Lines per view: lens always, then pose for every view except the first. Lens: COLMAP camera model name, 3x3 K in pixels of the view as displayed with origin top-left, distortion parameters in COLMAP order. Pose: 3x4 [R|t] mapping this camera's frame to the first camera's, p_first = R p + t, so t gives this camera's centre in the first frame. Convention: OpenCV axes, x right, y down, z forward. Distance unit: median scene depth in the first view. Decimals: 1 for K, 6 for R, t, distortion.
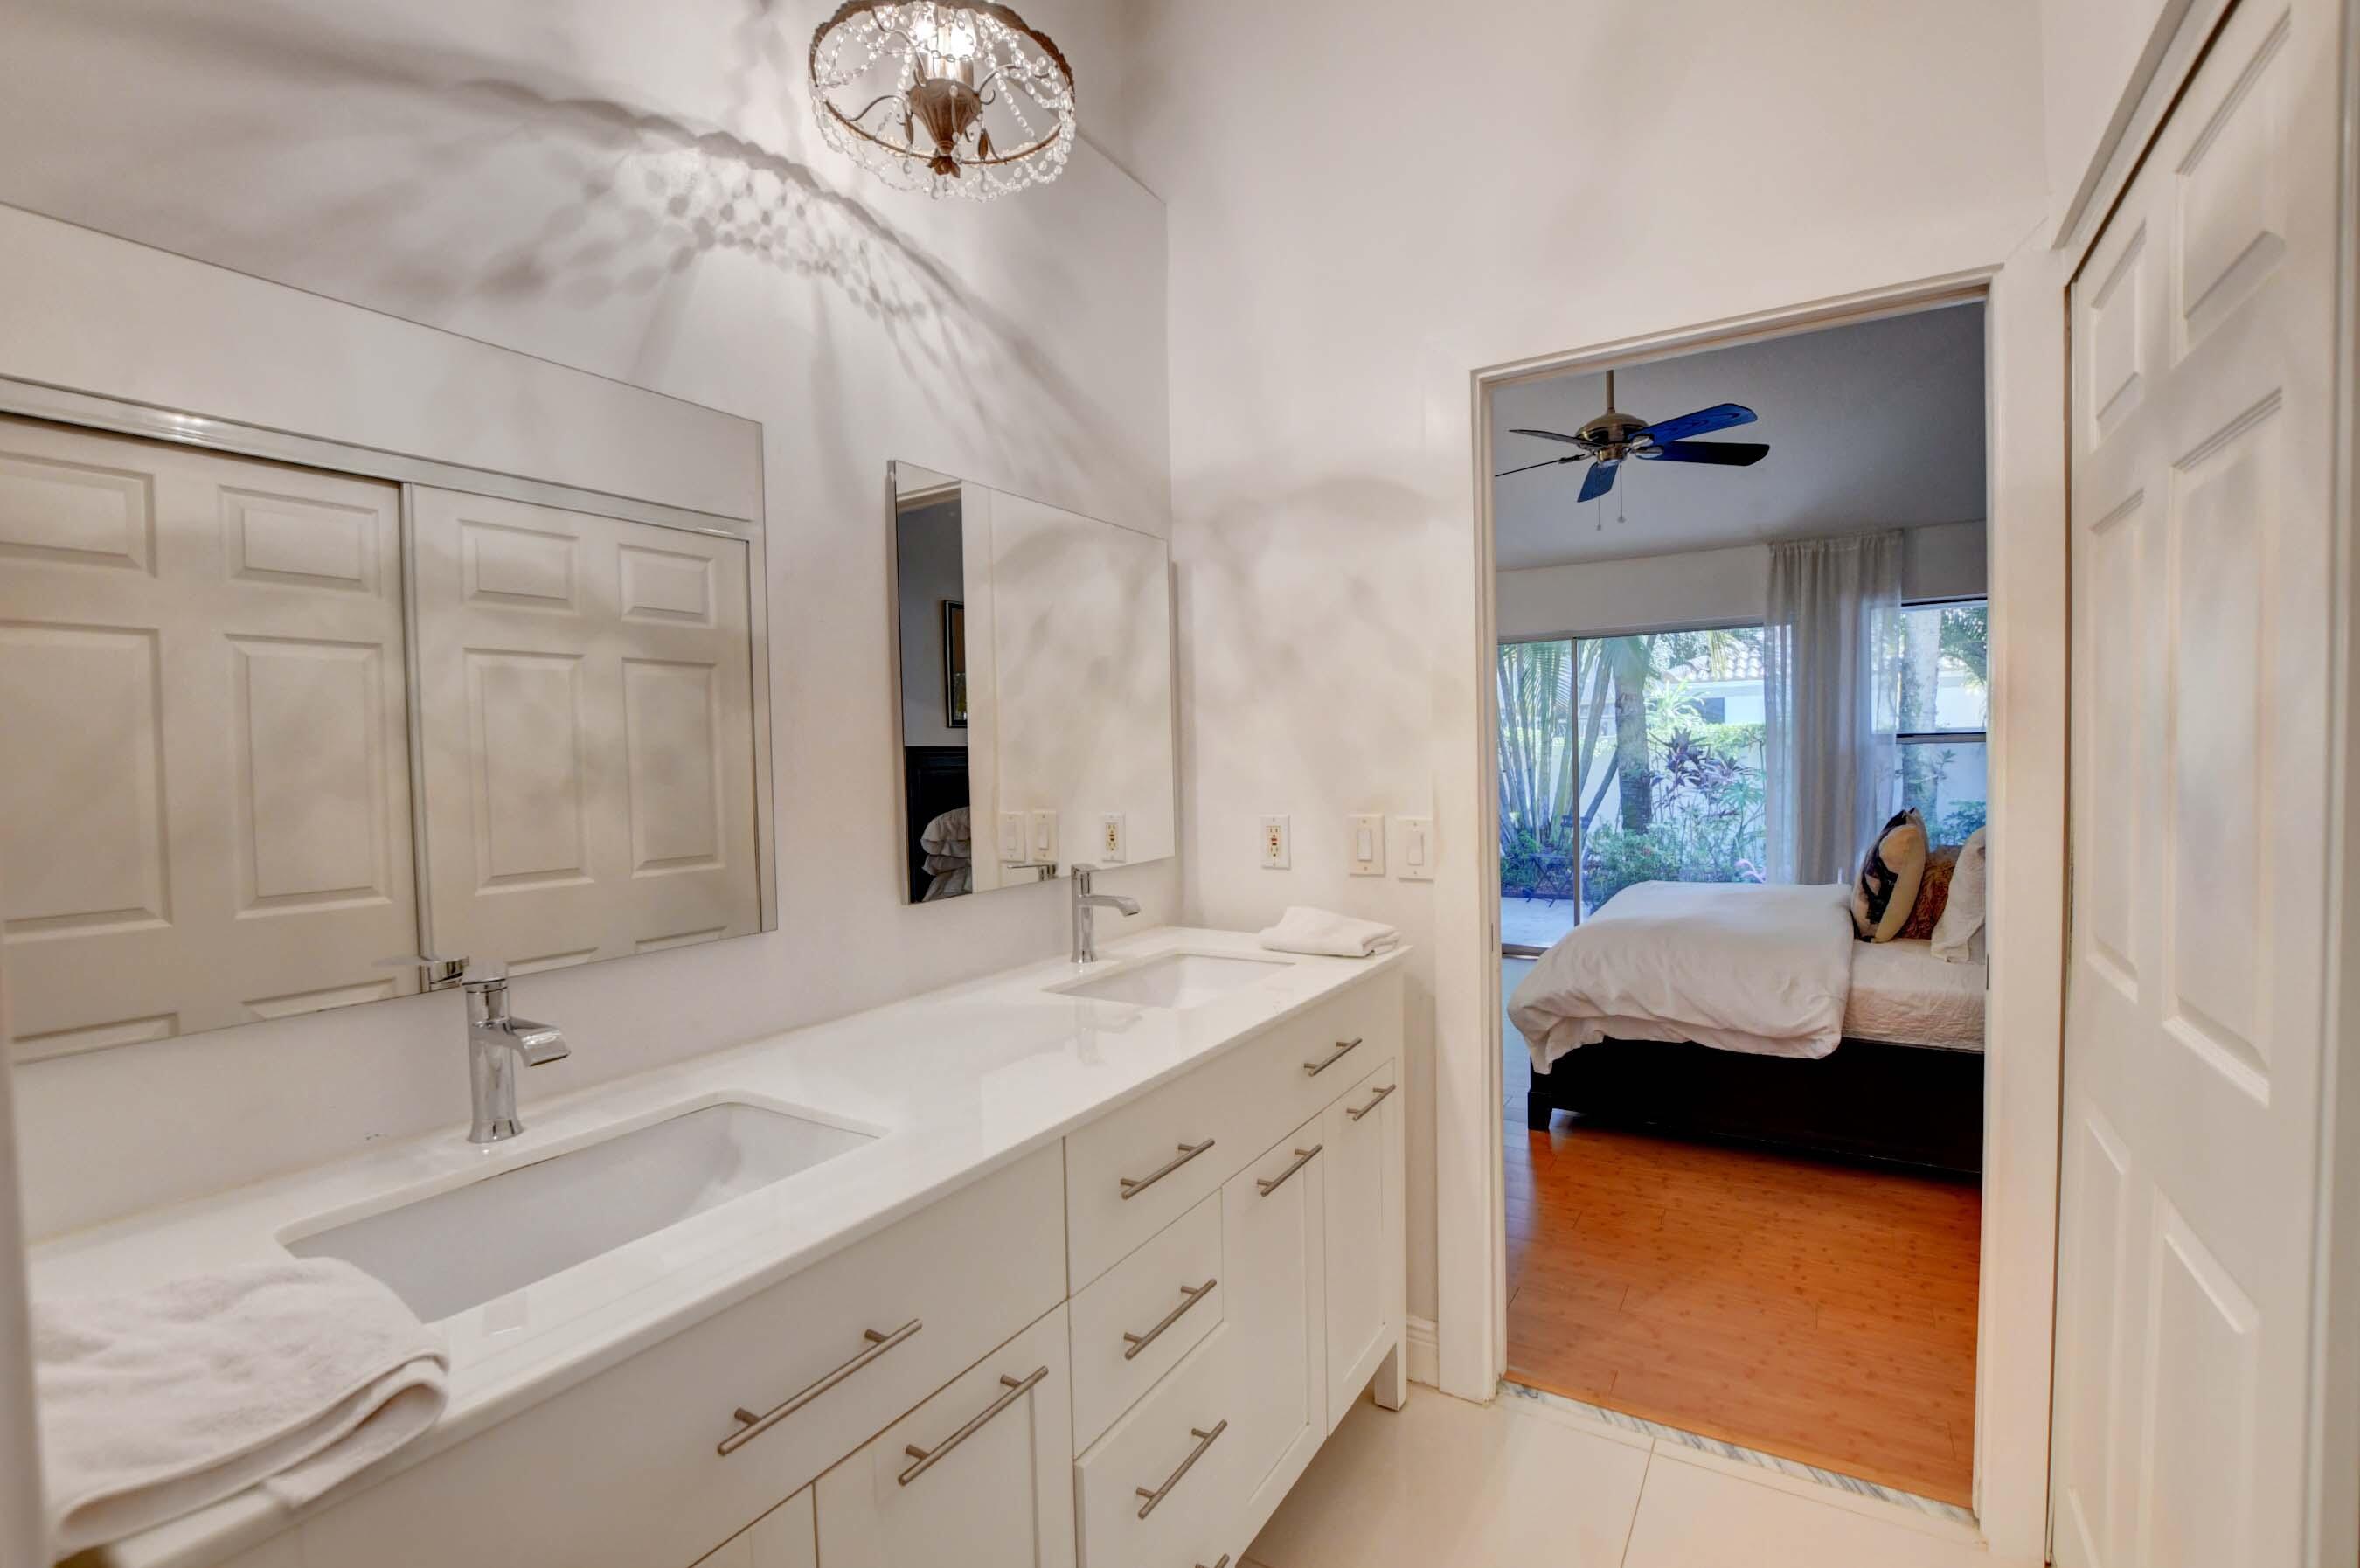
lens RADIAL K [[1042.6, 0, 1175.1], [0, 1042.6, 788.6], [0, 0, 1]] dist [-0.023233, 0.000001]
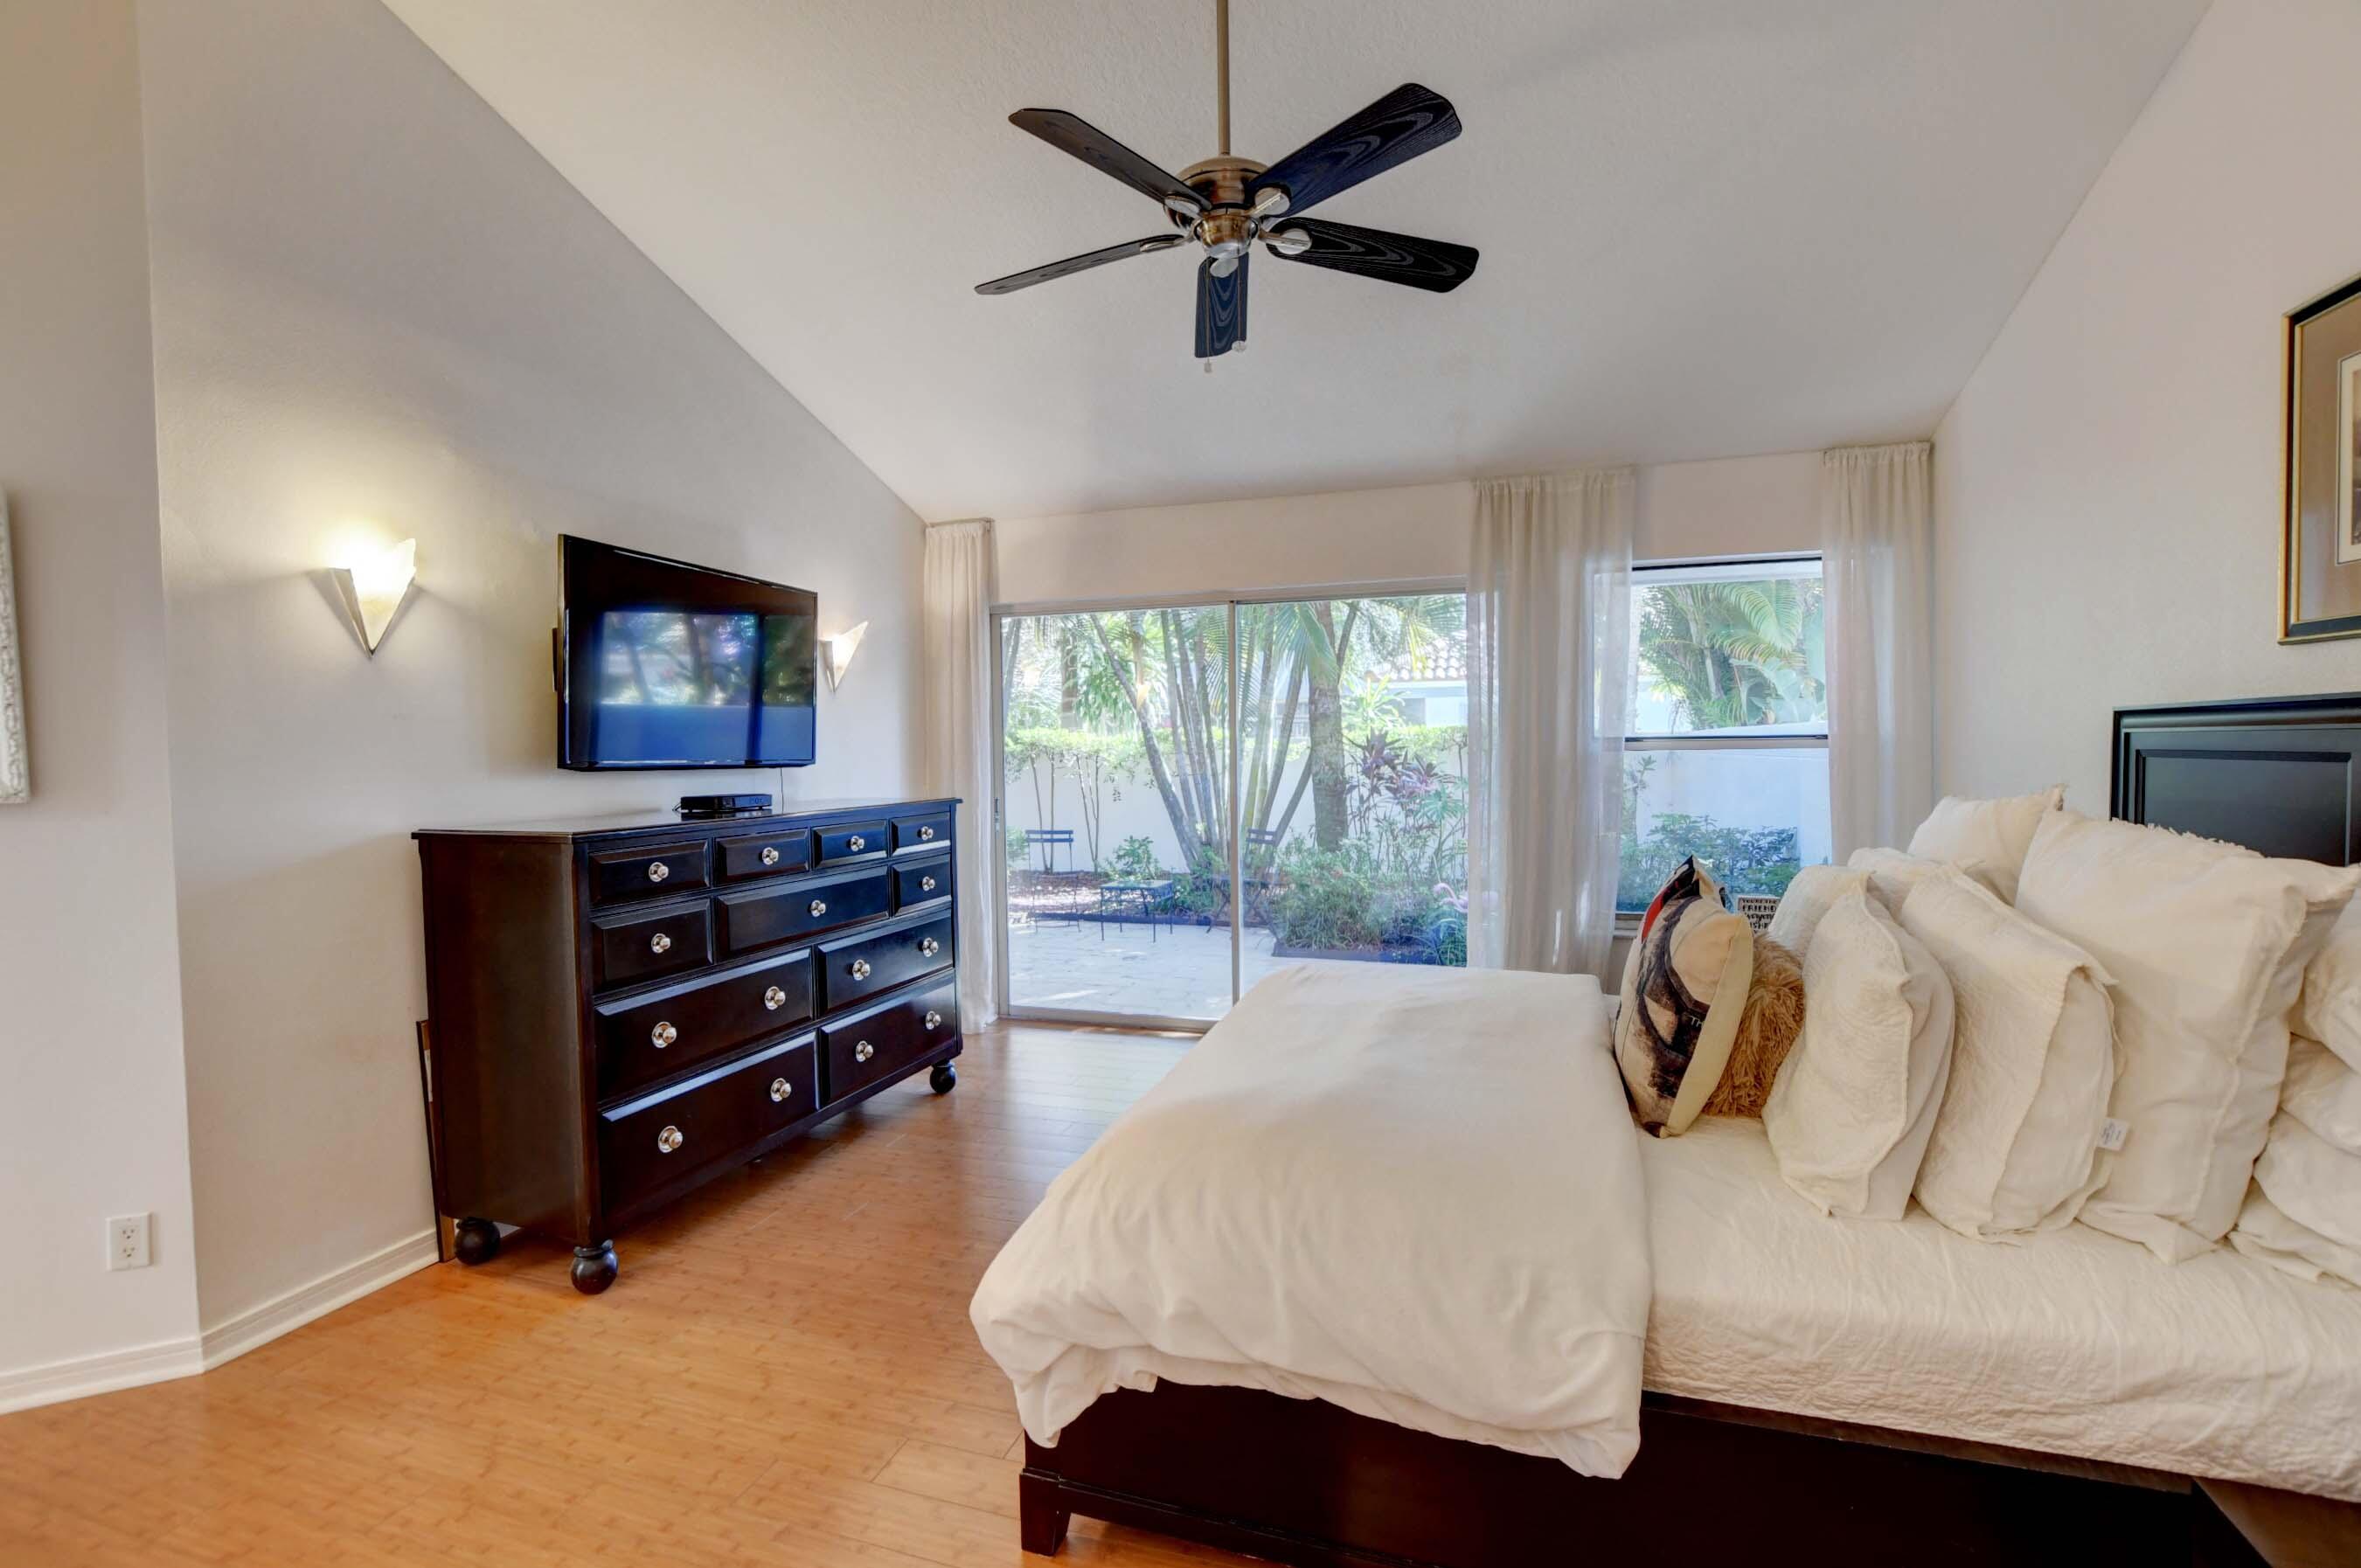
lens RADIAL K [[1043.0, 0, 1175.6], [0, 1043.0, 788.6], [0, 0, 1]] dist [-0.023233, 0.000001]
pose [[0.968894, 0.001323, 0.247473, 0.192664], [-0.001785, 0.999997, 0.001642, -0.015991], [-0.247470, -0.002033, 0.968893, 0.346345]]
